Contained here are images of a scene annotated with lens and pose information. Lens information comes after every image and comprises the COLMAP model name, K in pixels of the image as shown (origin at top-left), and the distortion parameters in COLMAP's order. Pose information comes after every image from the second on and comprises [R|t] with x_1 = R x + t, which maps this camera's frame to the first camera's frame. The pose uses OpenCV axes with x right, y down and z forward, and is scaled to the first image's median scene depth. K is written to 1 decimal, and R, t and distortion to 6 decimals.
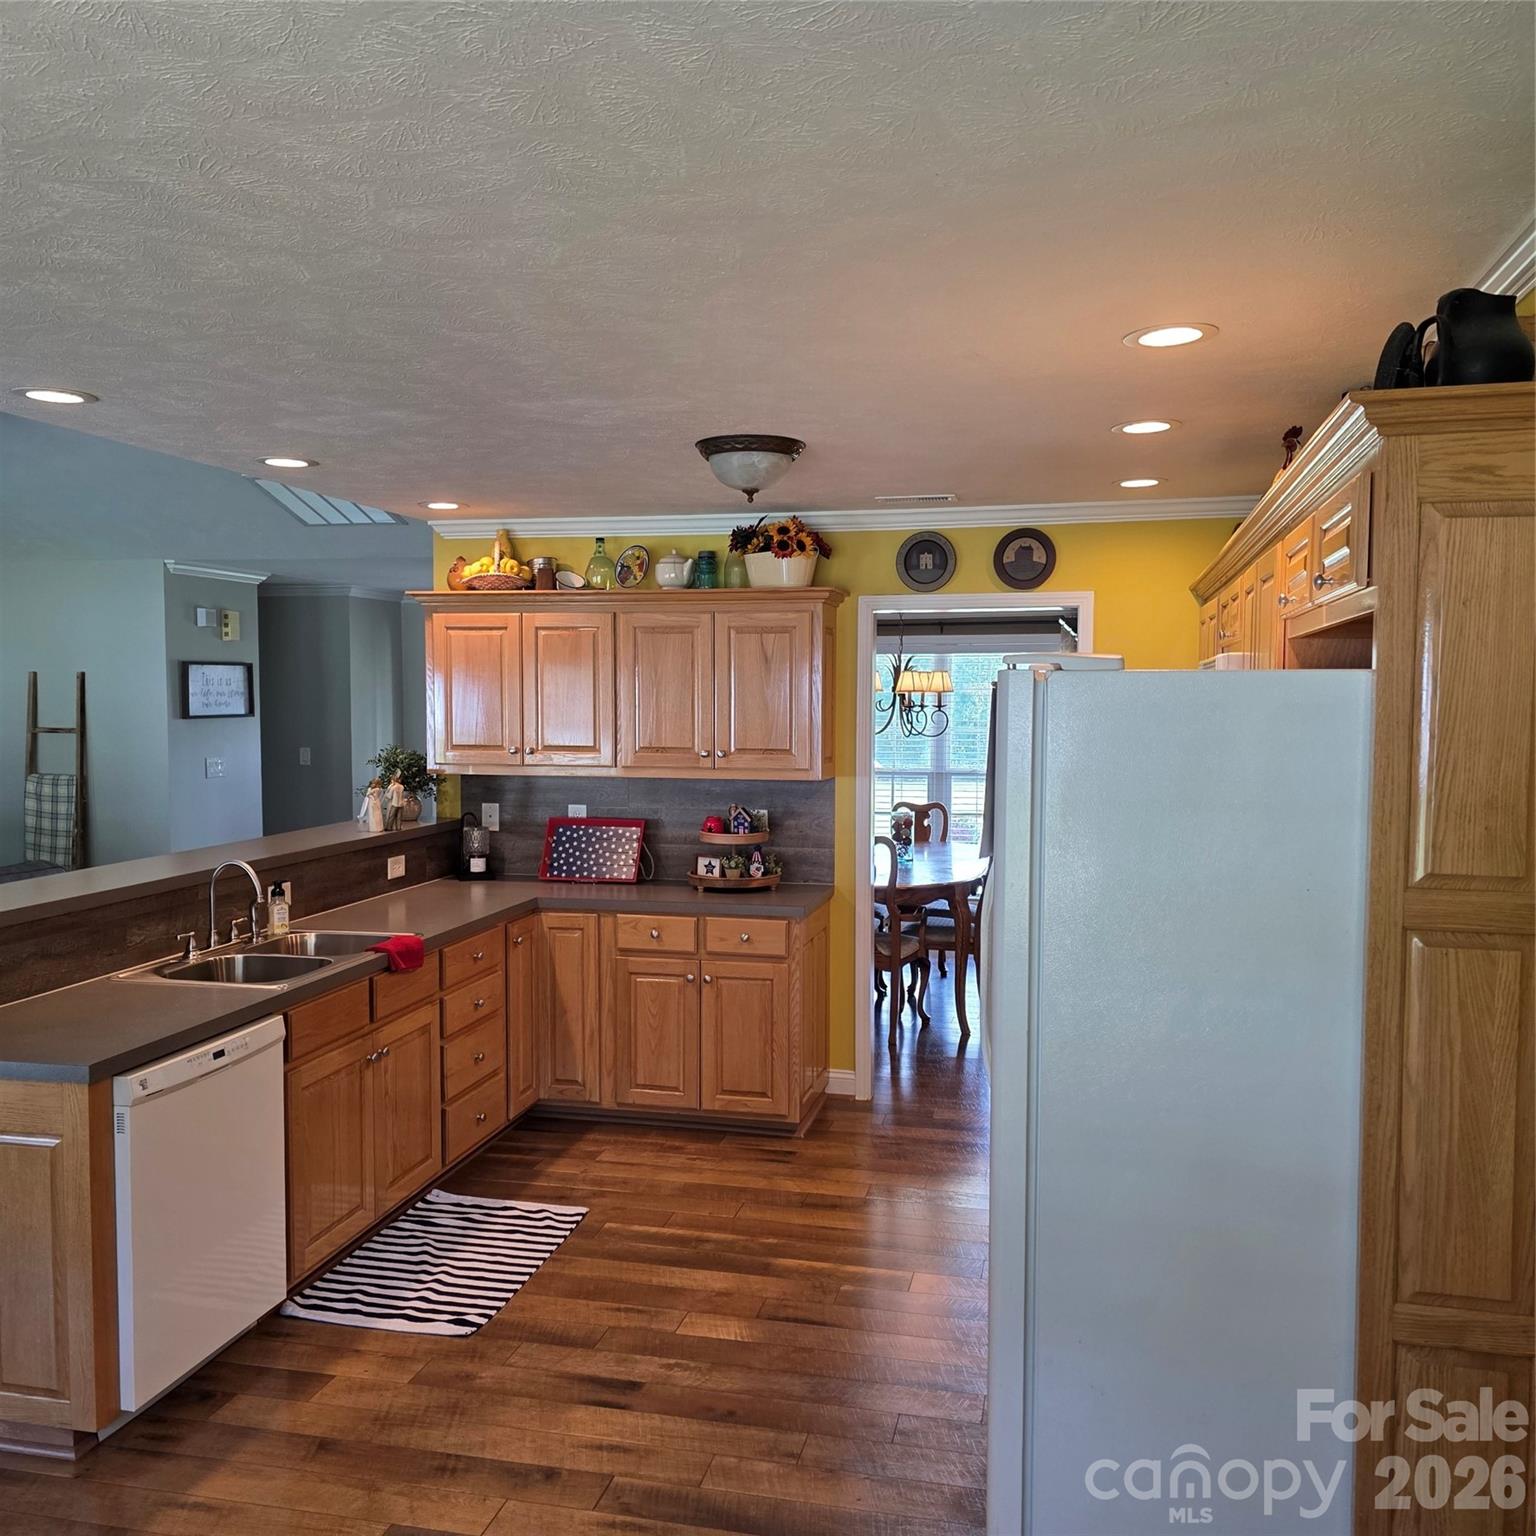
lens RADIAL K [[1380.6, 0, 757.2], [0, 1380.6, 774.9], [0, 0, 1]] dist [0.088444, -0.102589]
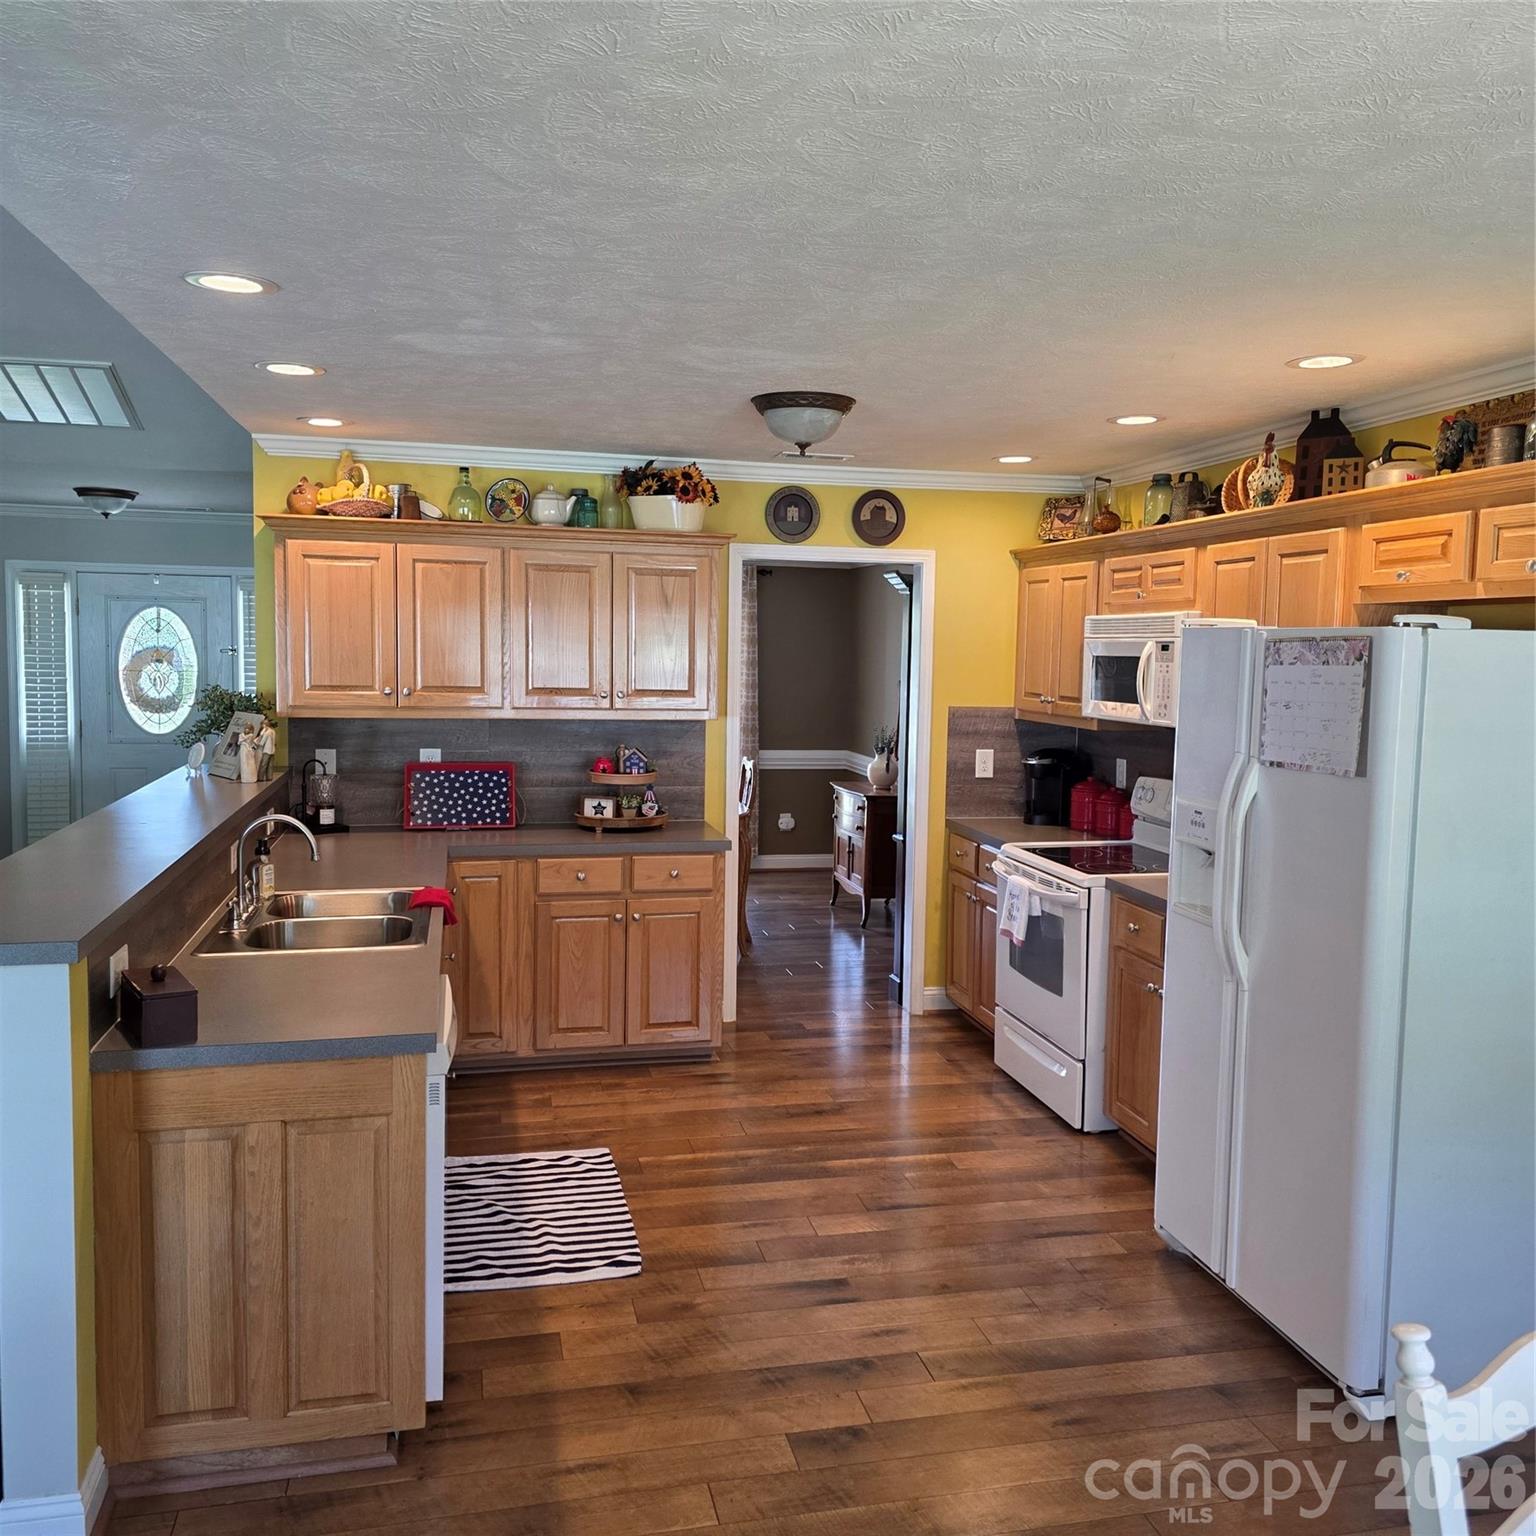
lens RADIAL K [[1380.6, 0, 799.8], [0, 1380.6, 760.8], [0, 0, 1]] dist [0.088444, -0.102589]
pose [[0.893526, -0.023637, 0.448390, -0.372909], [0.008676, 0.999336, 0.035391, -0.001881], [-0.448929, -0.027732, 0.893137, 0.041836]]
